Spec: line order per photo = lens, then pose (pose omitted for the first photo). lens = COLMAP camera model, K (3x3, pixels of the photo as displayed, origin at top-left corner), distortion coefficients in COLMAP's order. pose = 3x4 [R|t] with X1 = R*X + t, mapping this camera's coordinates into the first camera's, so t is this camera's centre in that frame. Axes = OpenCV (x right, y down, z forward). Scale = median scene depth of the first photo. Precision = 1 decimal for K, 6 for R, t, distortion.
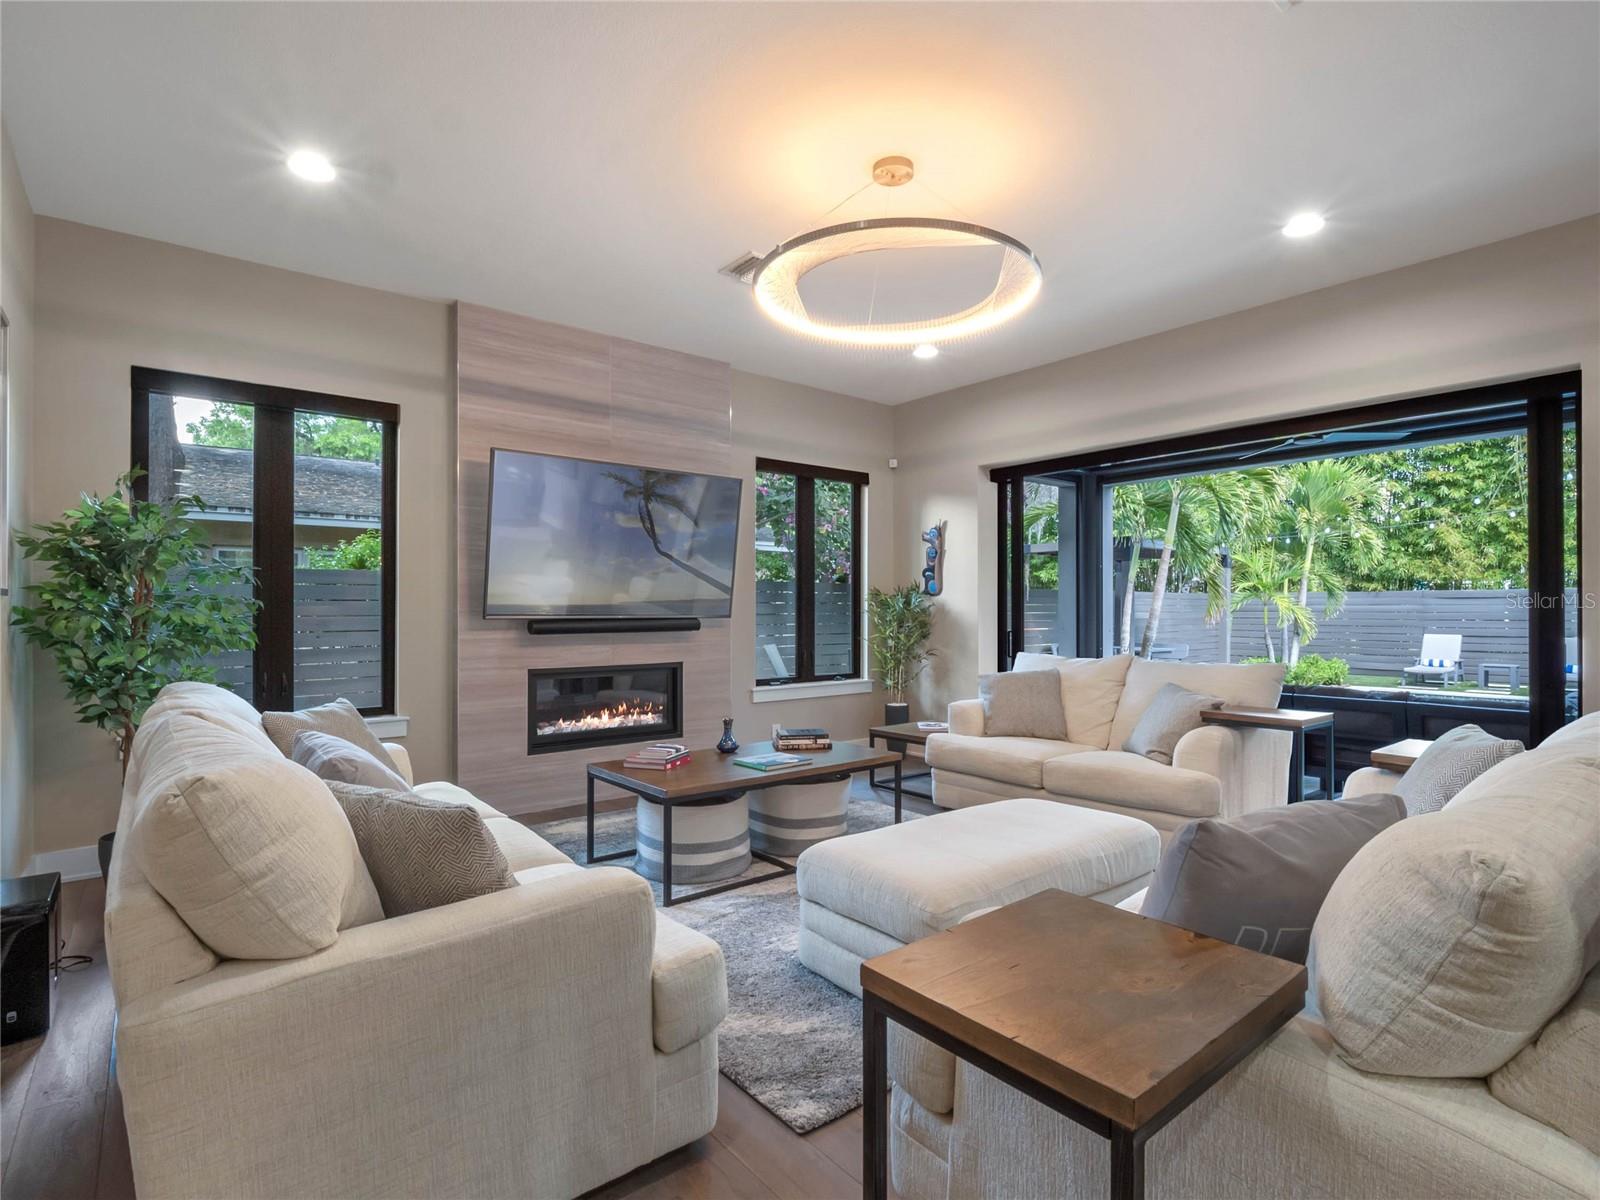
lens RADIAL K [[778.6, 0, 793.0], [0, 778.6, 609.0], [0, 0, 1]] dist [-0.011927, -0.005913]
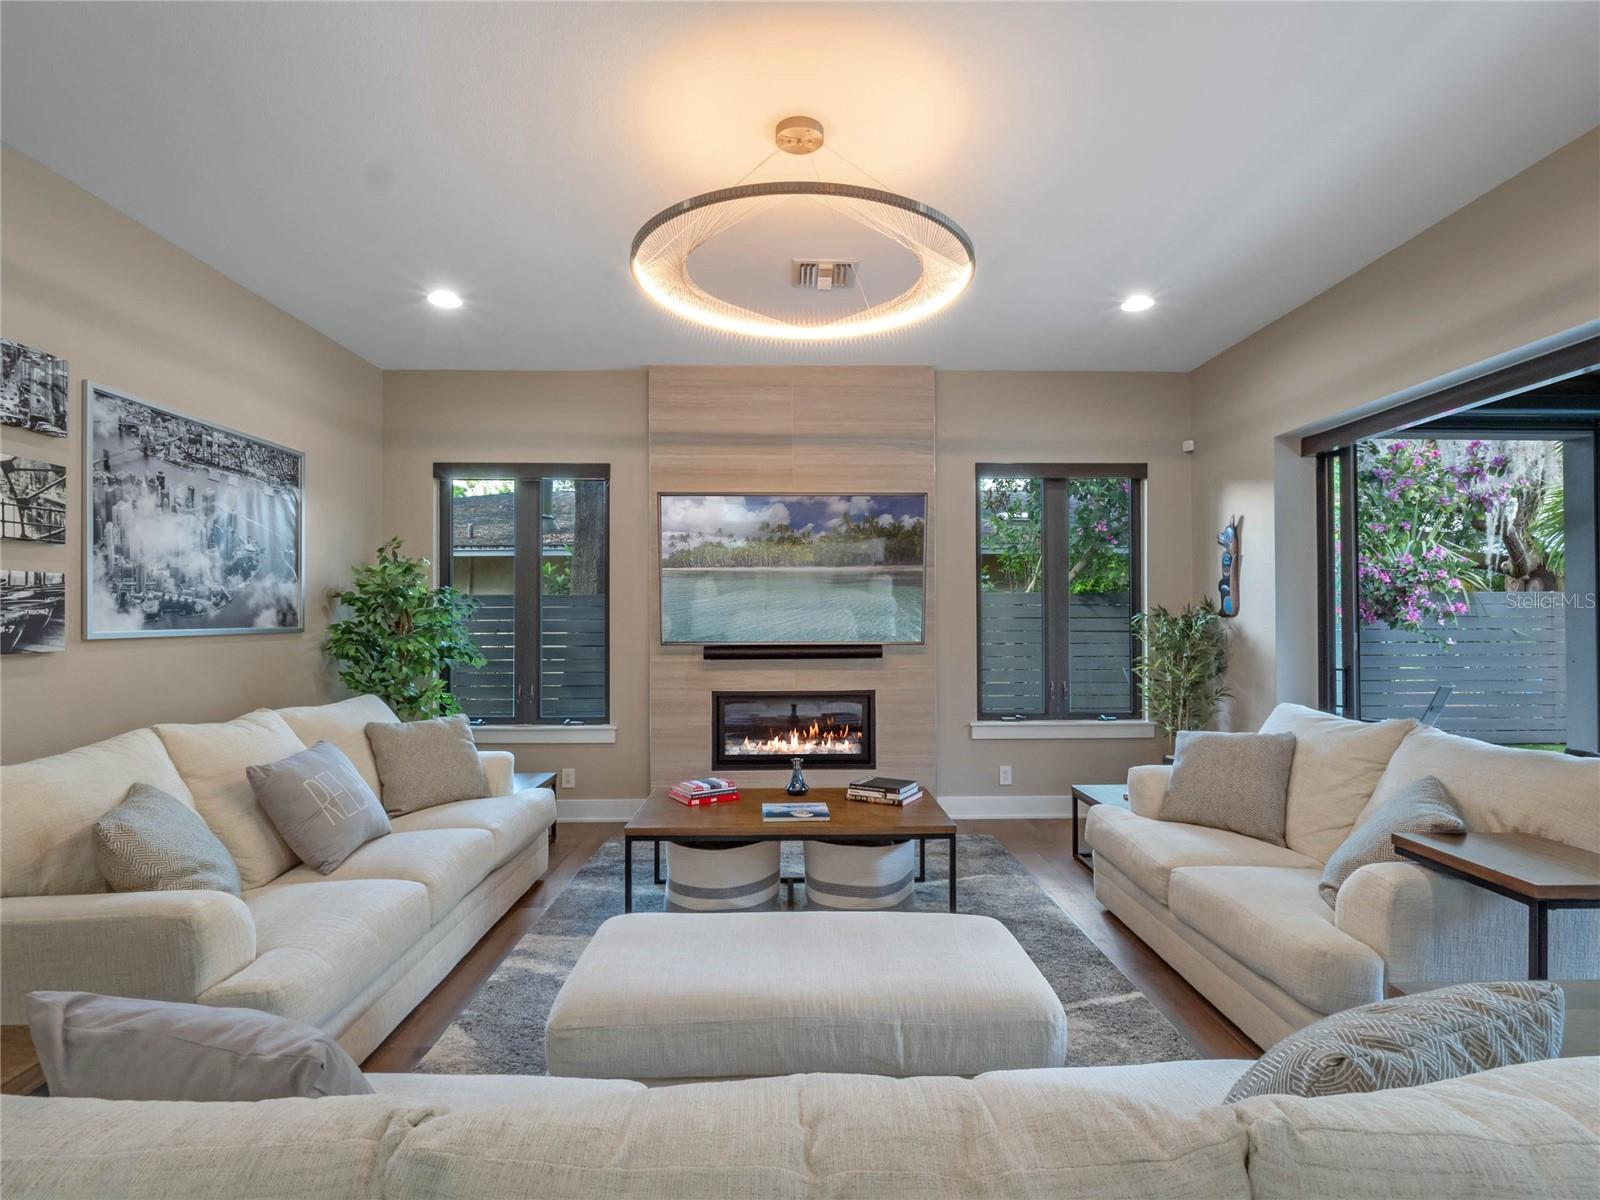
lens RADIAL K [[778.6, 0, 802.4], [0, 778.6, 616.2], [0, 0, 1]] dist [-0.011927, -0.005913]
pose [[0.795693, -0.002722, -0.605694, 0.372751], [0.004804, 0.999987, 0.001817, -0.025673], [0.605681, -0.004356, 0.795696, 0.191953]]
